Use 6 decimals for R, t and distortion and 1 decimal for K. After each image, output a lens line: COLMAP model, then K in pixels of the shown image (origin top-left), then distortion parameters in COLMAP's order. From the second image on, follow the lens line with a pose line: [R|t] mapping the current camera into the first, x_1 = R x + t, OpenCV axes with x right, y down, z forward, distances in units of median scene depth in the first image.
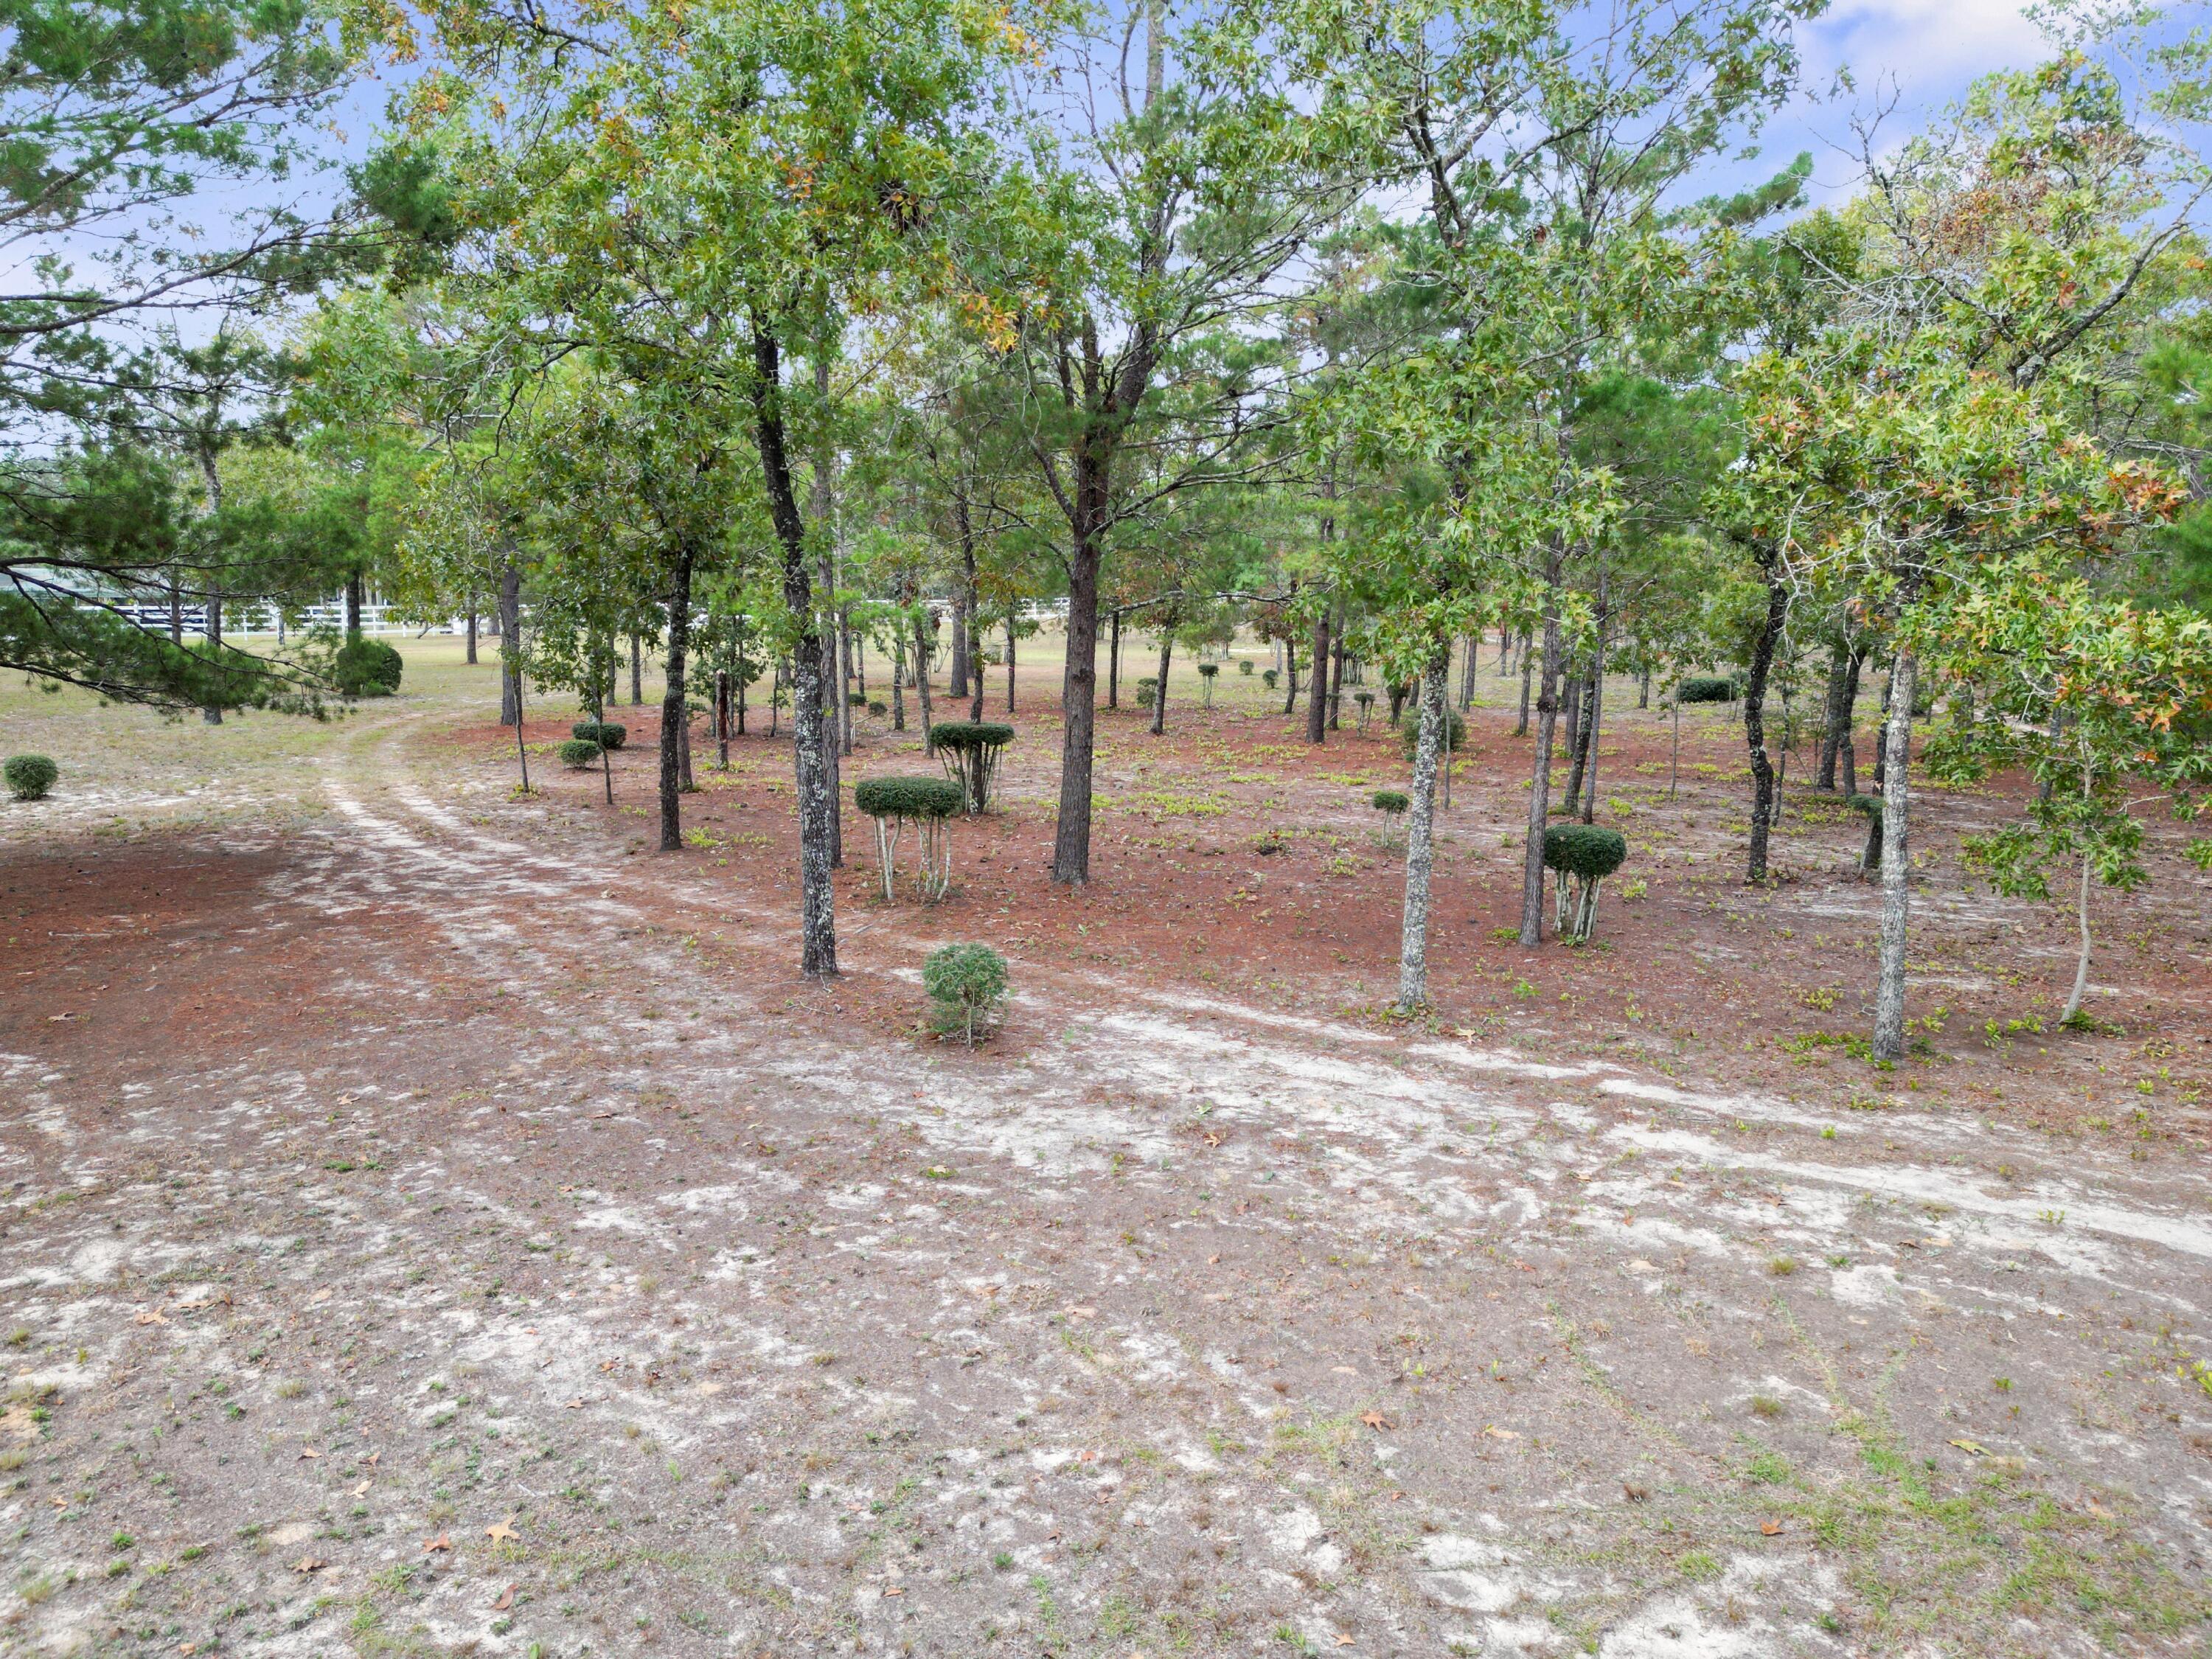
lens RADIAL K [[1589.2, 0, 1106.0], [0, 1589.2, 829.5], [0, 0, 1]] dist [0.057491, -0.068096]
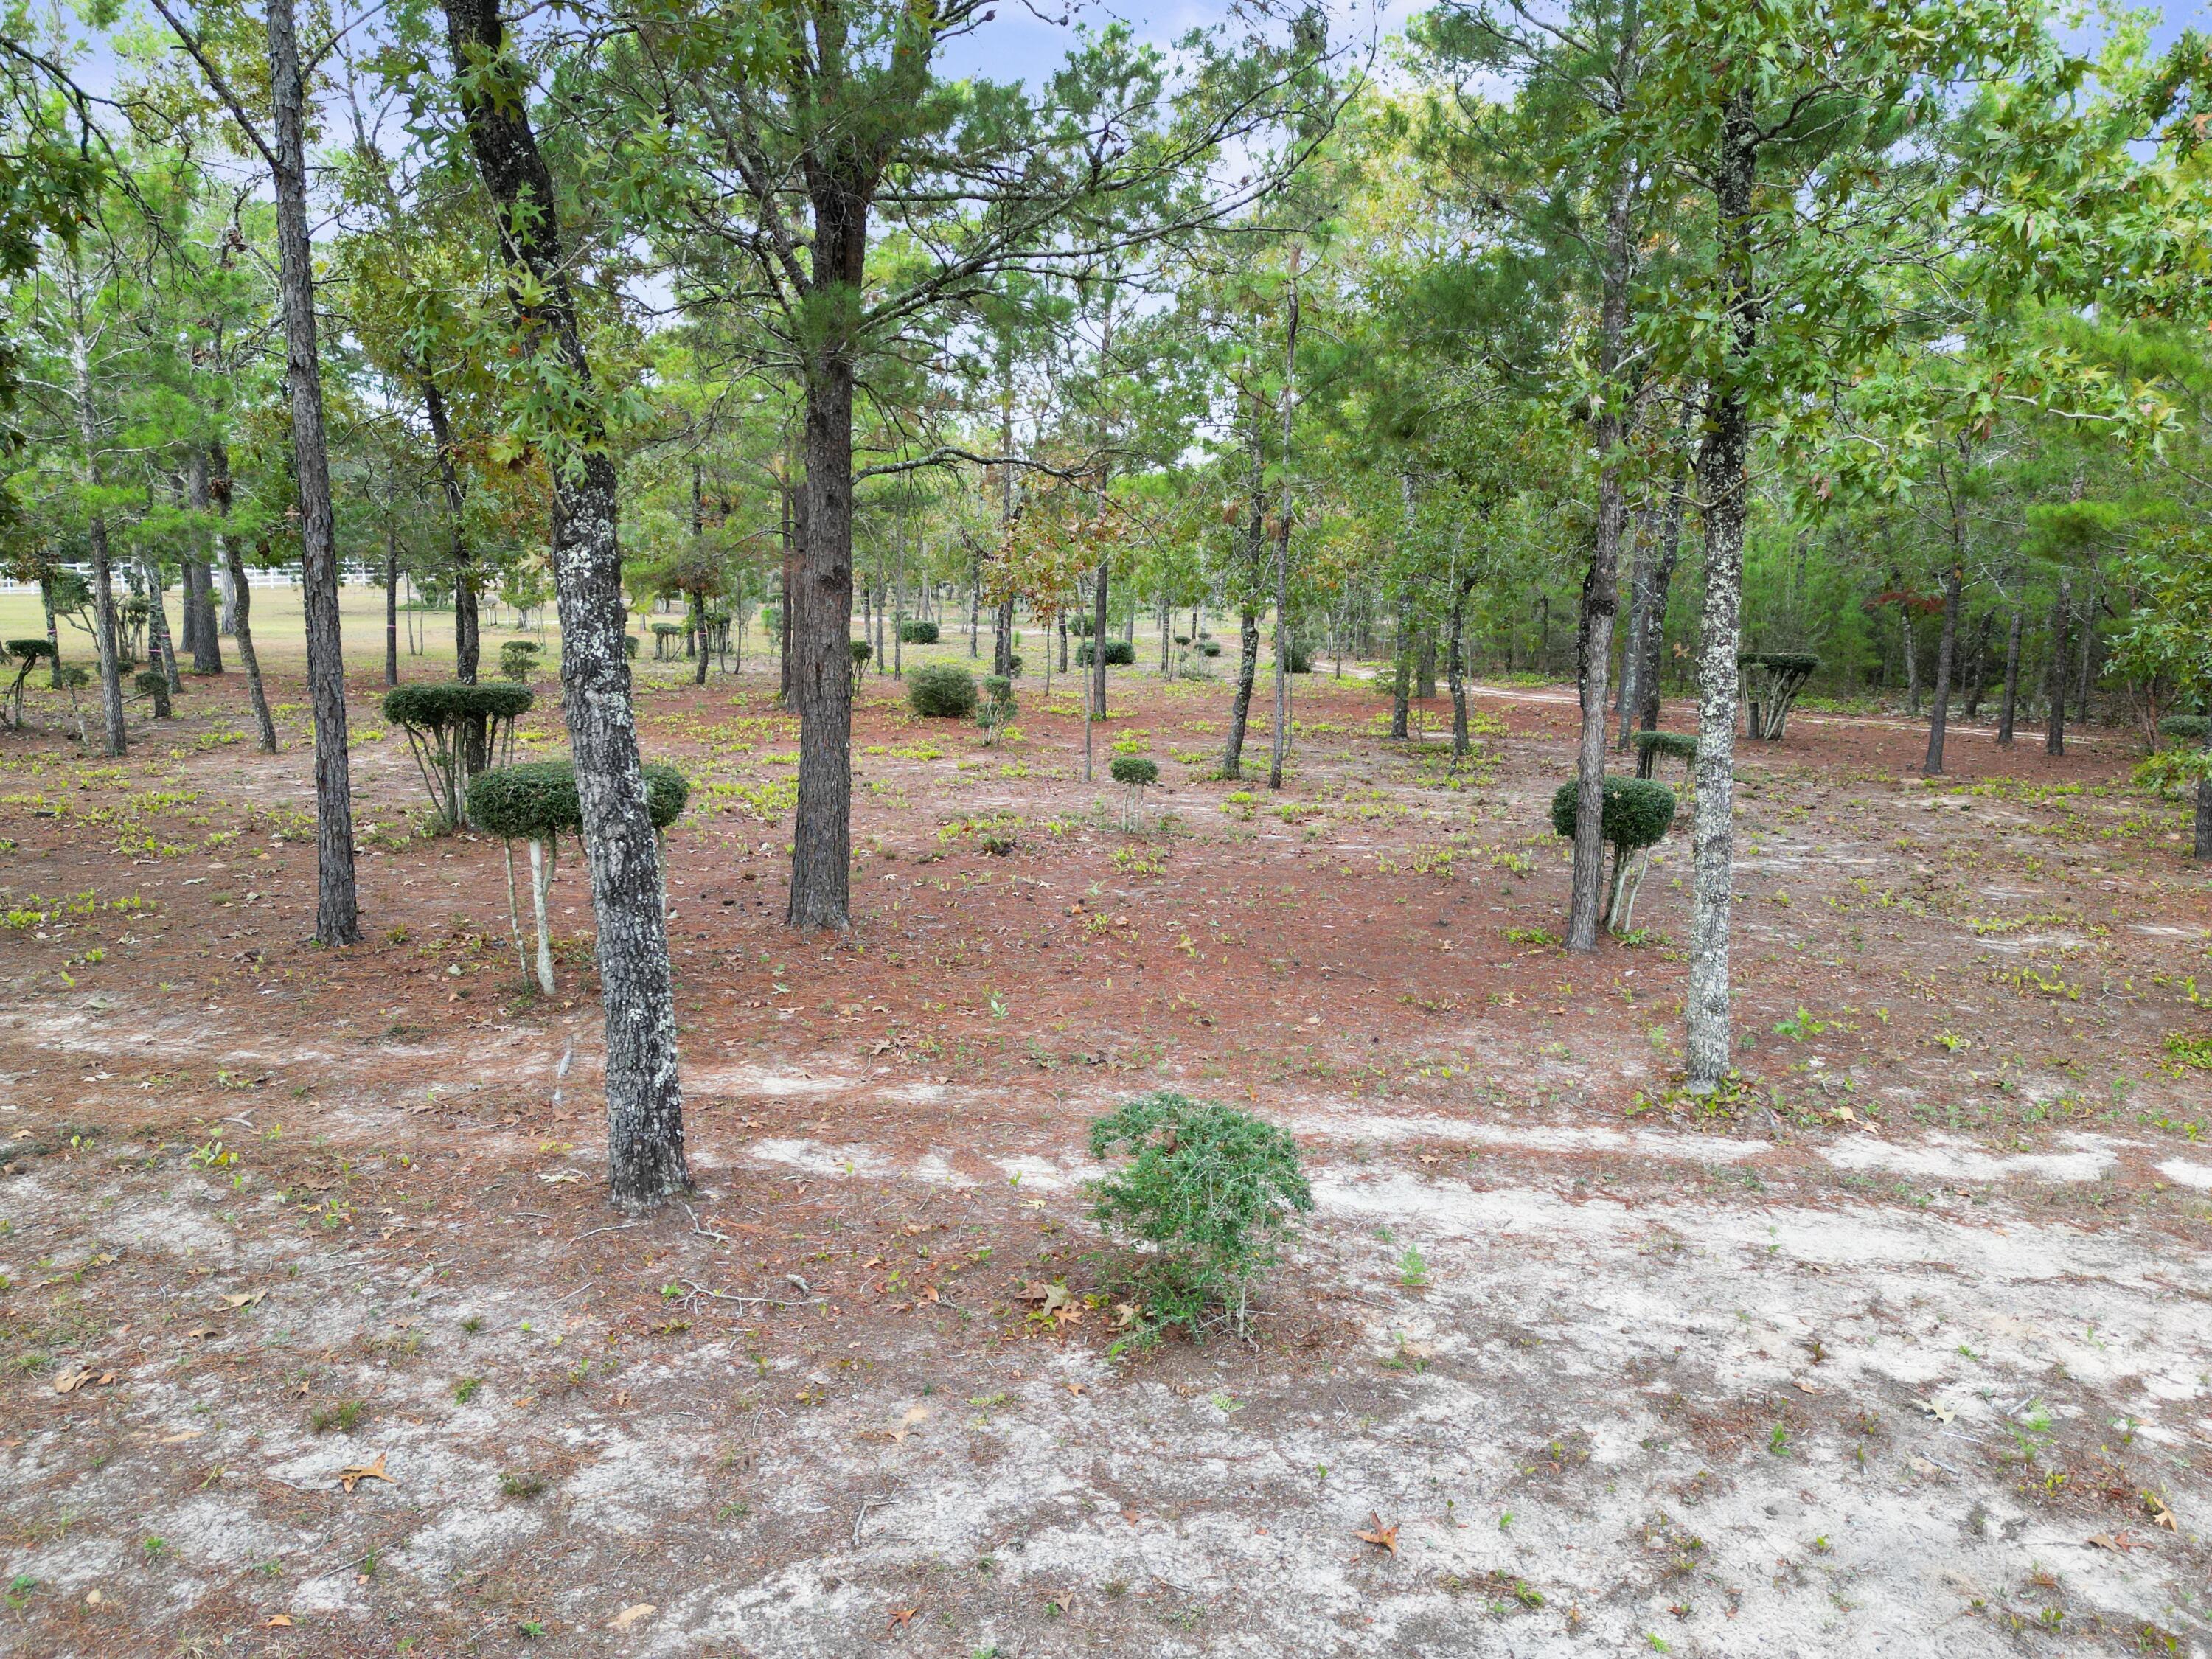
lens RADIAL K [[1589.2, 0, 1106.0], [0, 1589.2, 829.5], [0, 0, 1]] dist [0.057491, -0.068096]
pose [[0.873683, -0.071821, 0.481165, -0.278141], [0.068730, 0.997345, 0.024070, -0.013383], [-0.481616, 0.012041, 0.876300, 0.549717]]
